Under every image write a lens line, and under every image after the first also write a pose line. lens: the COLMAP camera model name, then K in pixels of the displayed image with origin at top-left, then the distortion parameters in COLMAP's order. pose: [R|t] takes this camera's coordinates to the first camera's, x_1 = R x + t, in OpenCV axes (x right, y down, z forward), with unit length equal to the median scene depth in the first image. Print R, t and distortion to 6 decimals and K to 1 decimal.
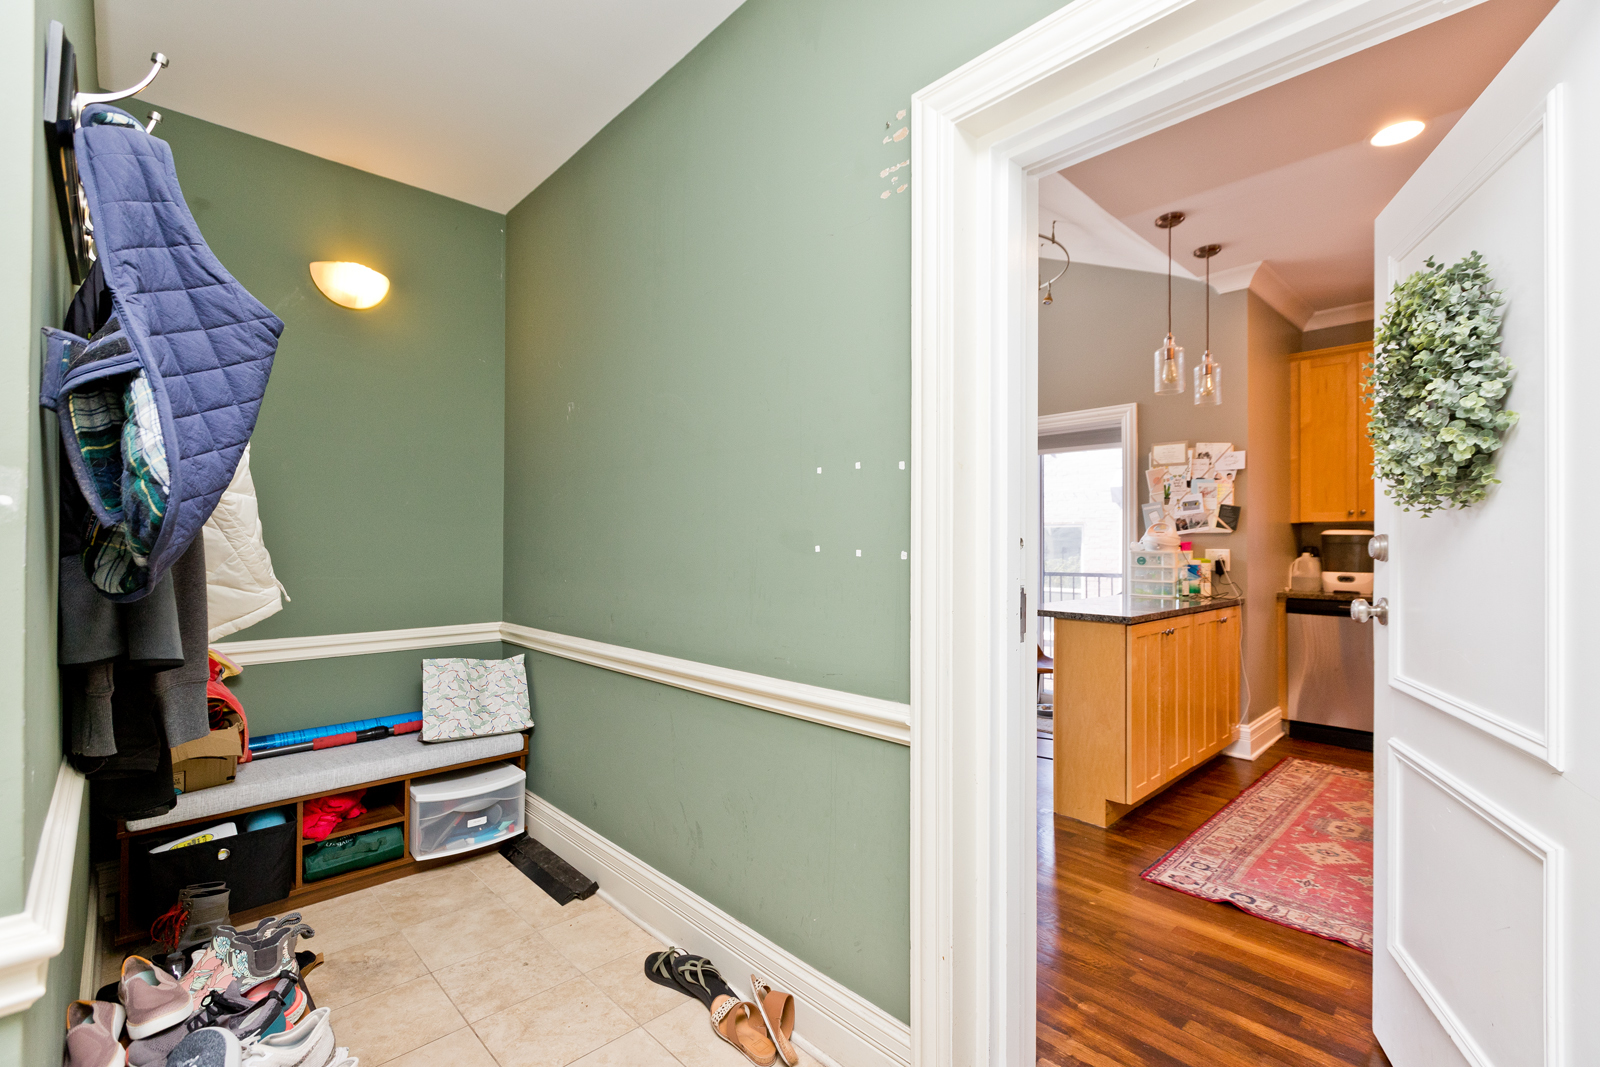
lens RADIAL K [[717.5, 0, 804.5], [0, 717.5, 540.1], [0, 0, 1]] dist [0.001282, 0.000721]
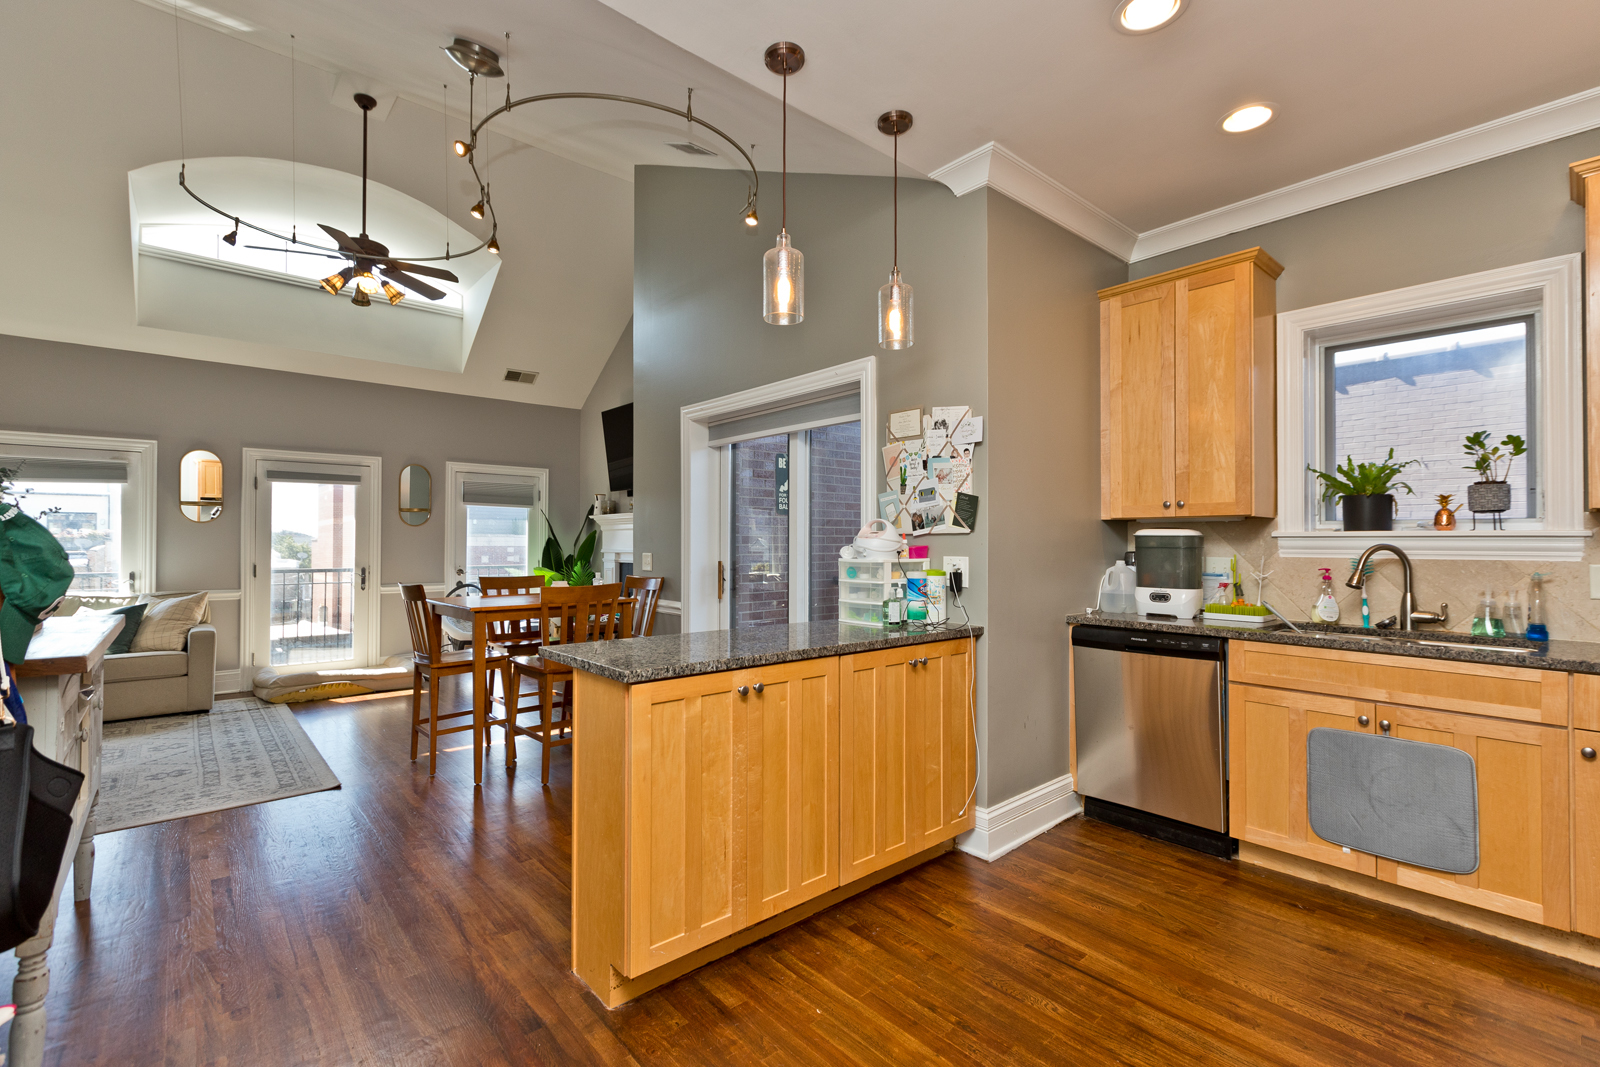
lens RADIAL K [[717.5, 0, 791.8], [0, 717.5, 537.9], [0, 0, 1]] dist [0.001282, 0.000721]
pose [[0.999058, -0.000628, -0.043384, 0.434402], [0.000368, 0.999982, -0.006002, -0.001220], [0.043387, 0.005981, 0.999040, 0.279461]]
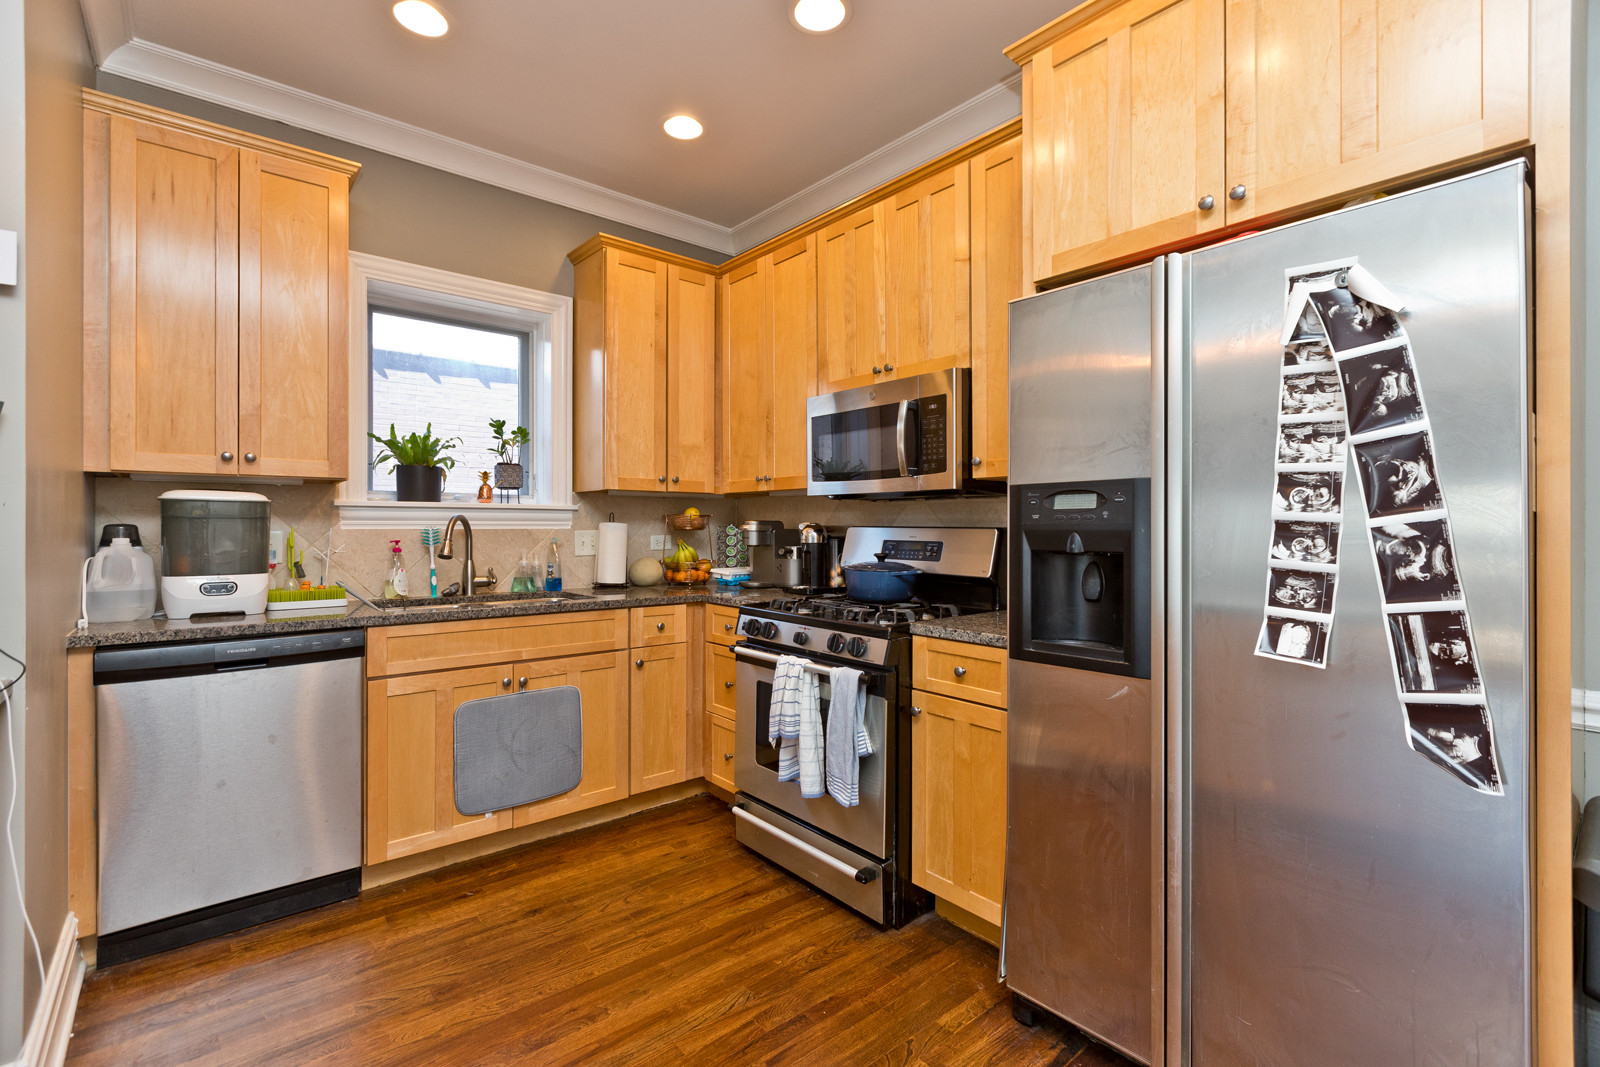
lens RADIAL K [[717.5, 0, 793.6], [0, 717.5, 524.6], [0, 0, 1]] dist [0.001282, 0.000721]
pose [[0.052775, -0.002109, 0.998604, 0.285518], [-0.002731, 0.999994, 0.002256, 0.007486], [-0.998603, -0.002846, 0.052769, 0.596292]]
